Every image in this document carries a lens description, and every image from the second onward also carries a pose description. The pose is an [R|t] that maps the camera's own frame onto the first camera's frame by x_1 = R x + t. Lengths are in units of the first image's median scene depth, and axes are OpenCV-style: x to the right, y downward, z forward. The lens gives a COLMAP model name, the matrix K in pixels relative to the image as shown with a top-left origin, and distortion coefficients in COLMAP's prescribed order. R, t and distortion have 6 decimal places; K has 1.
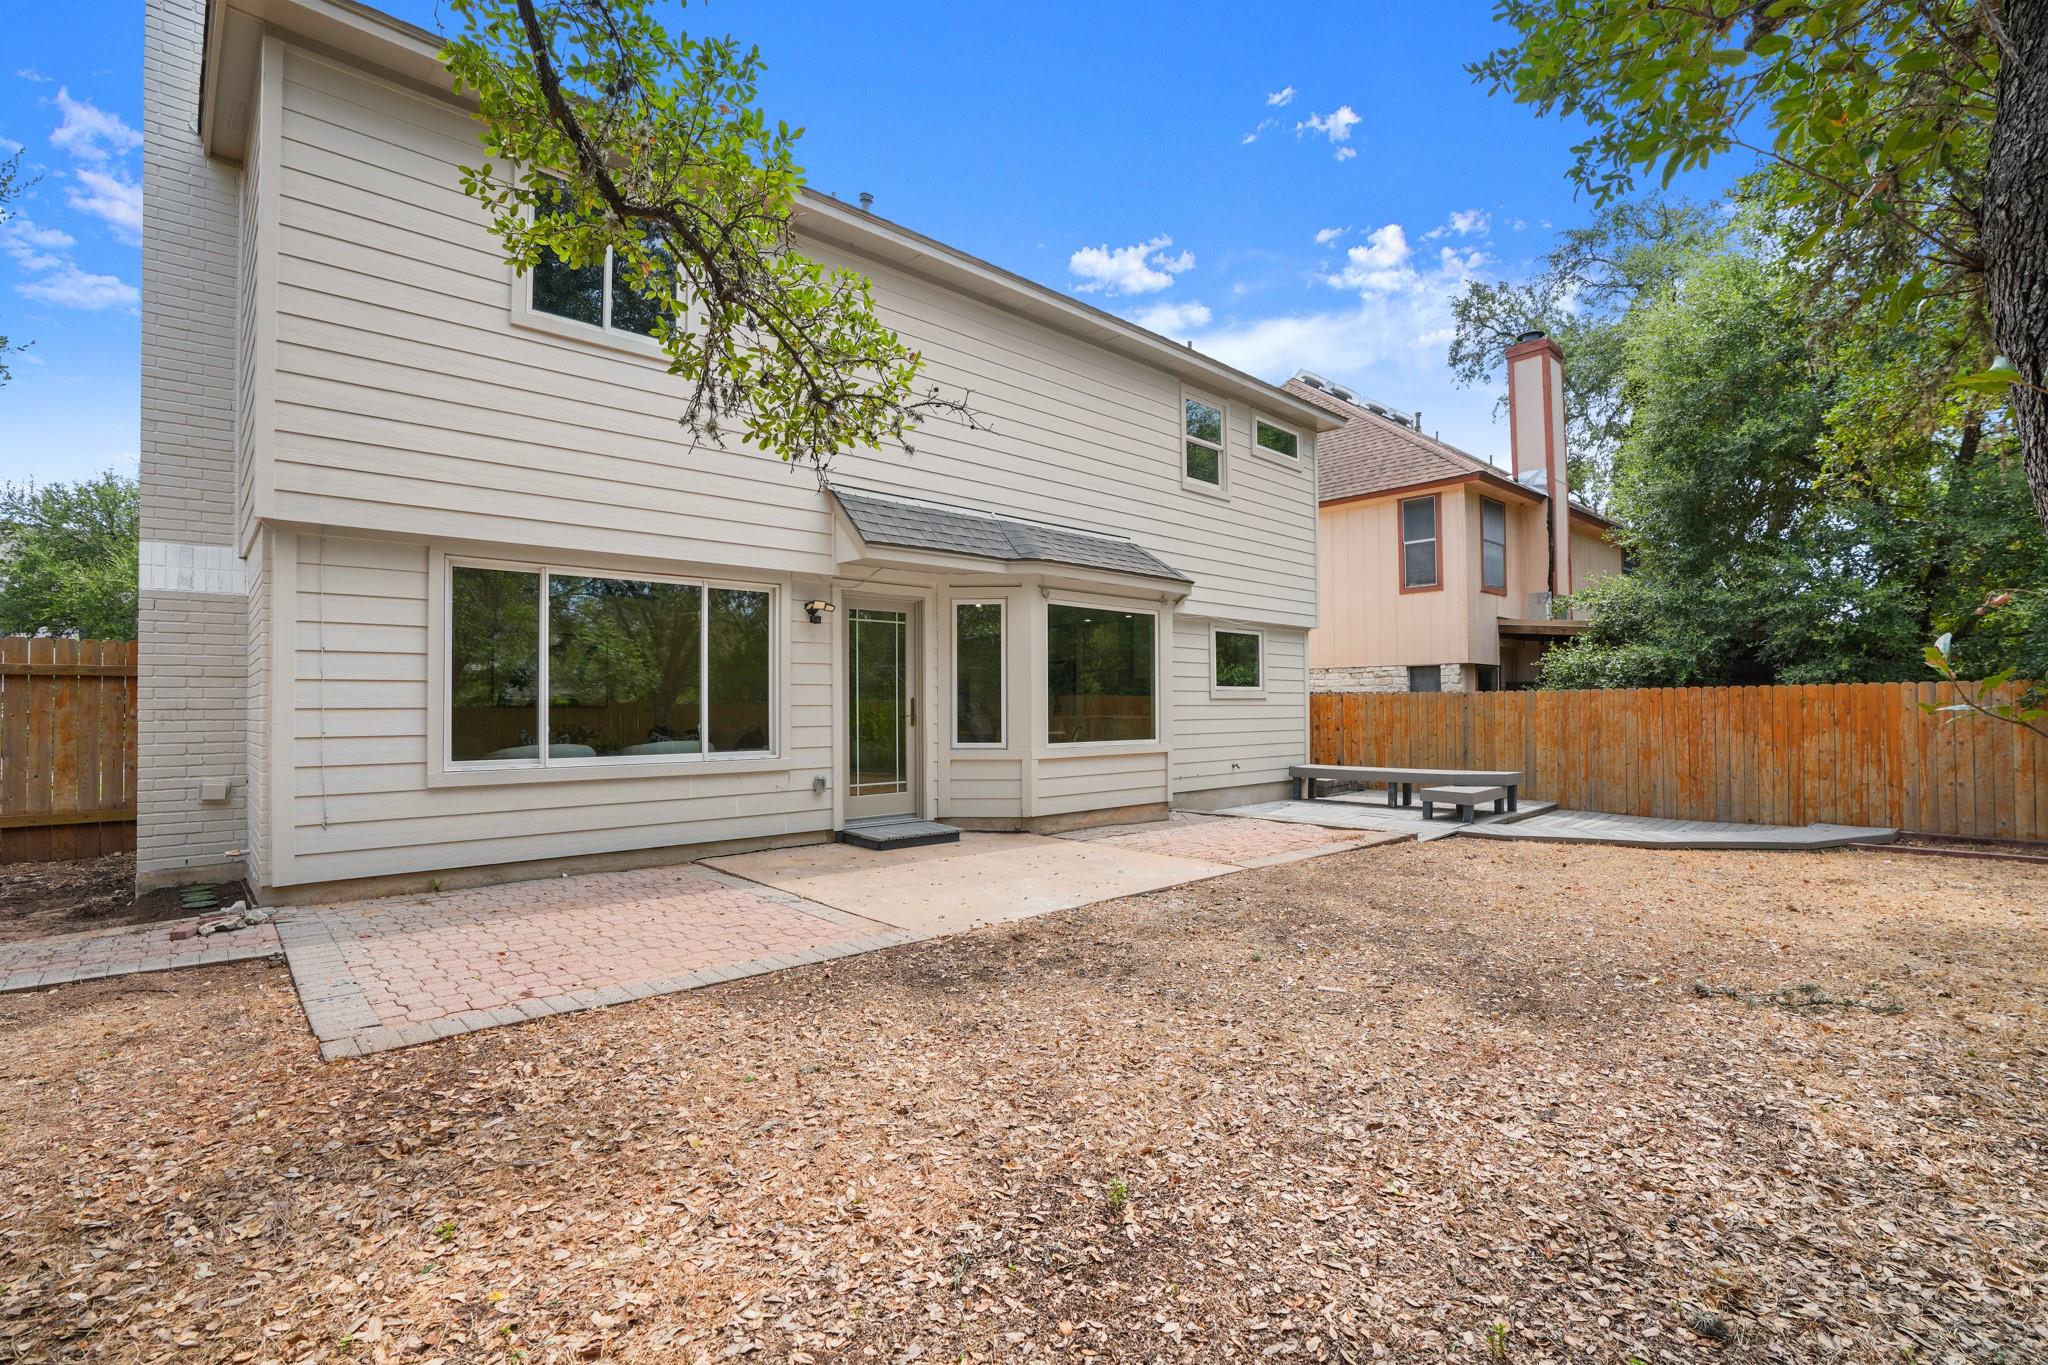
lens RADIAL K [[947.3, 0, 1030.0], [0, 947.3, 690.5], [0, 0, 1]] dist [-0.056003, 0.020868]
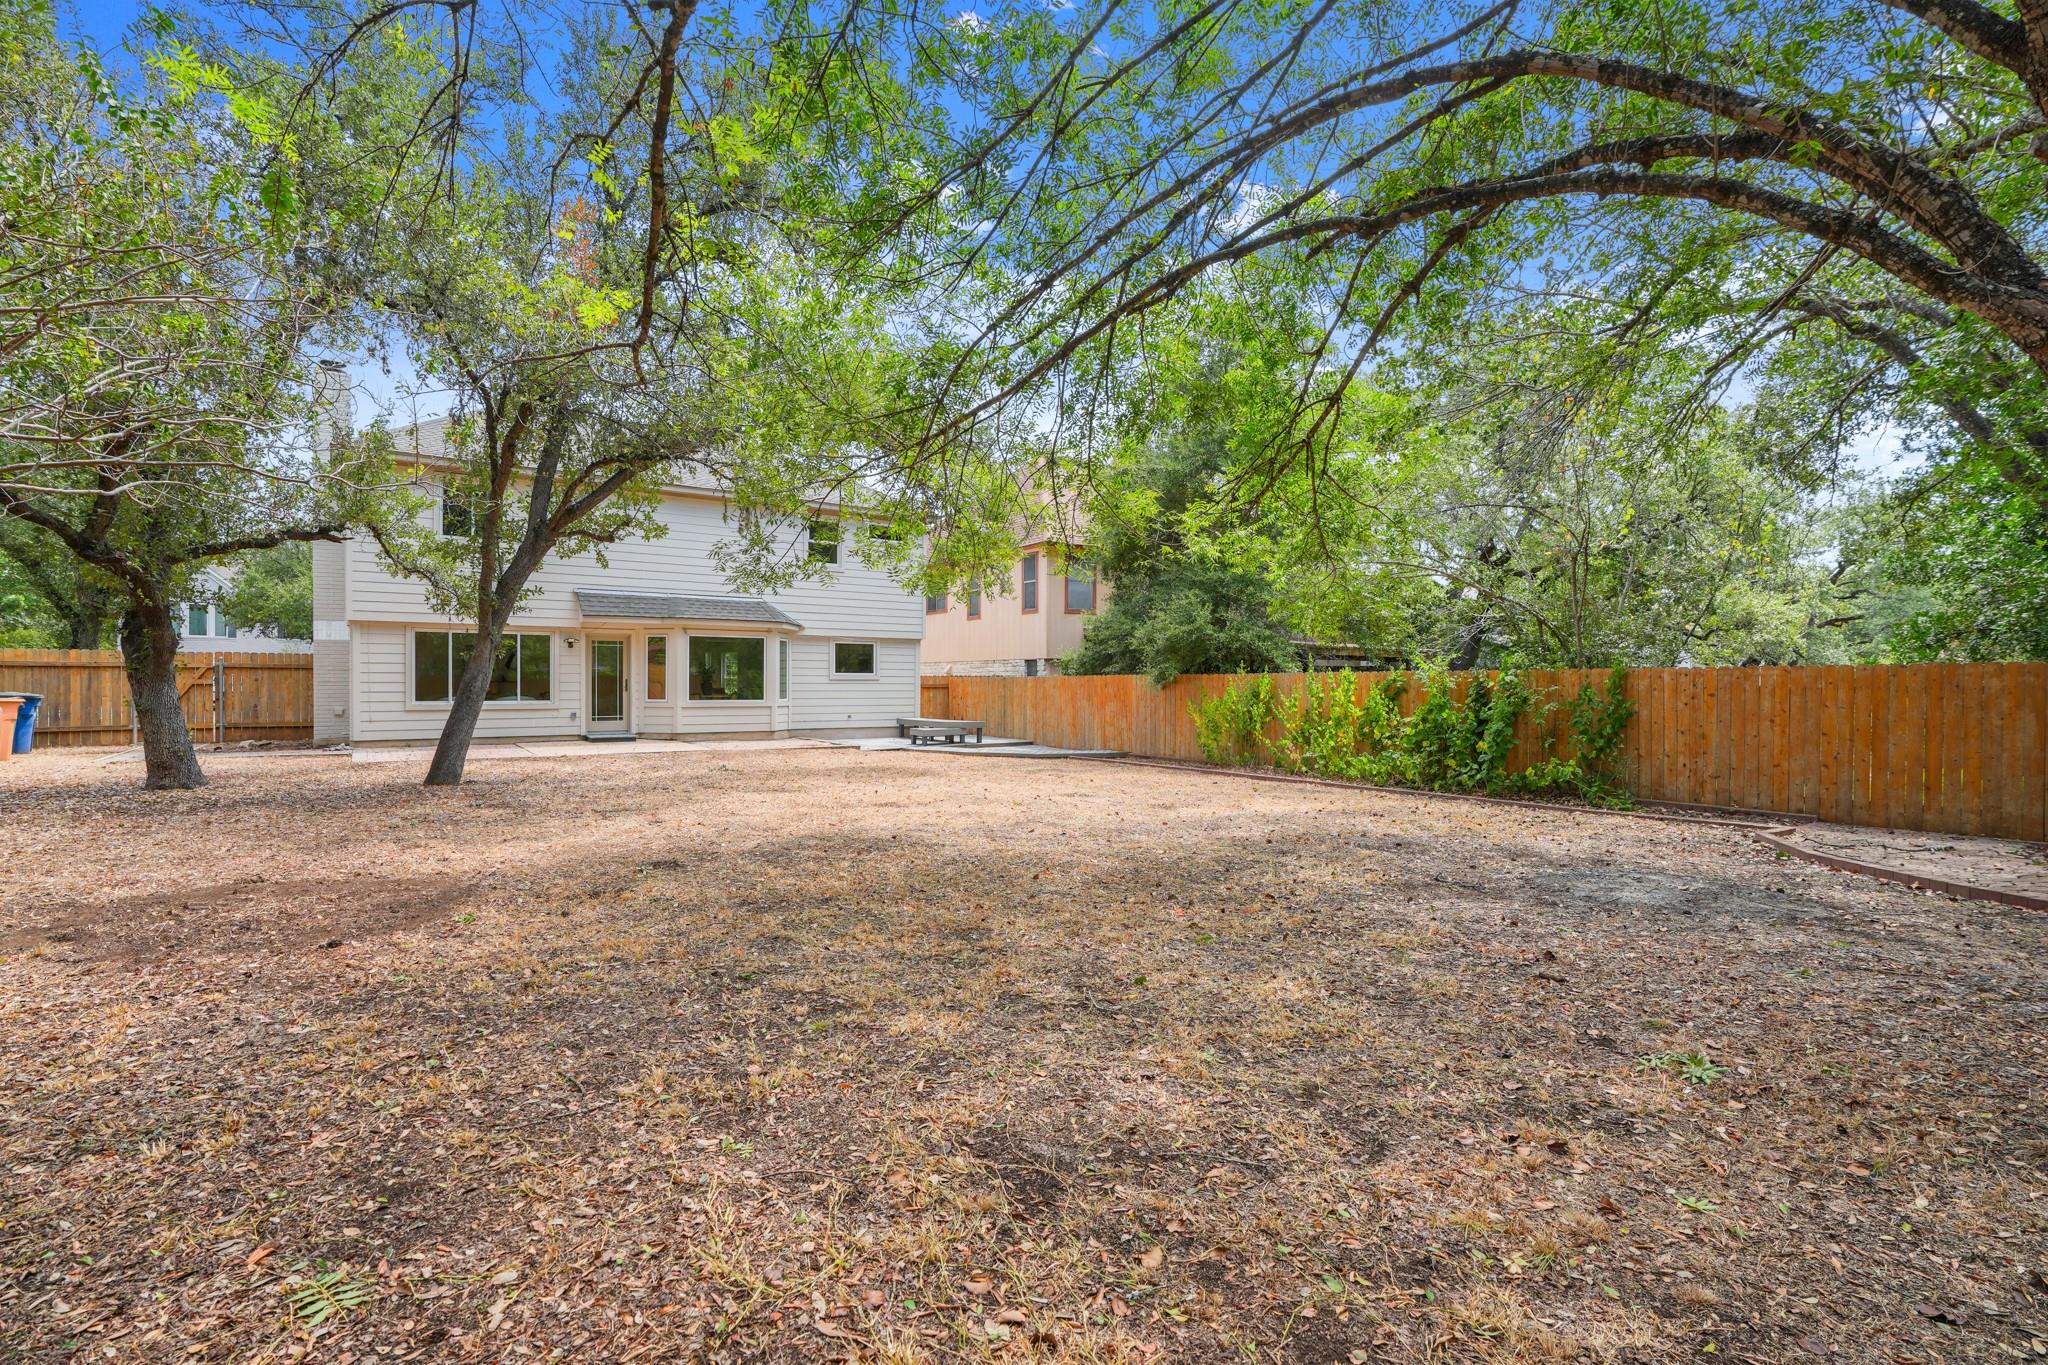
lens RADIAL K [[947.3, 0, 1018.8], [0, 947.3, 680.8], [0, 0, 1]] dist [-0.056003, 0.020868]
pose [[0.992248, 0.005985, -0.124125, 1.041917], [-0.004480, 0.999913, 0.012395, -0.018968], [0.124189, -0.011743, 0.992189, -1.054913]]
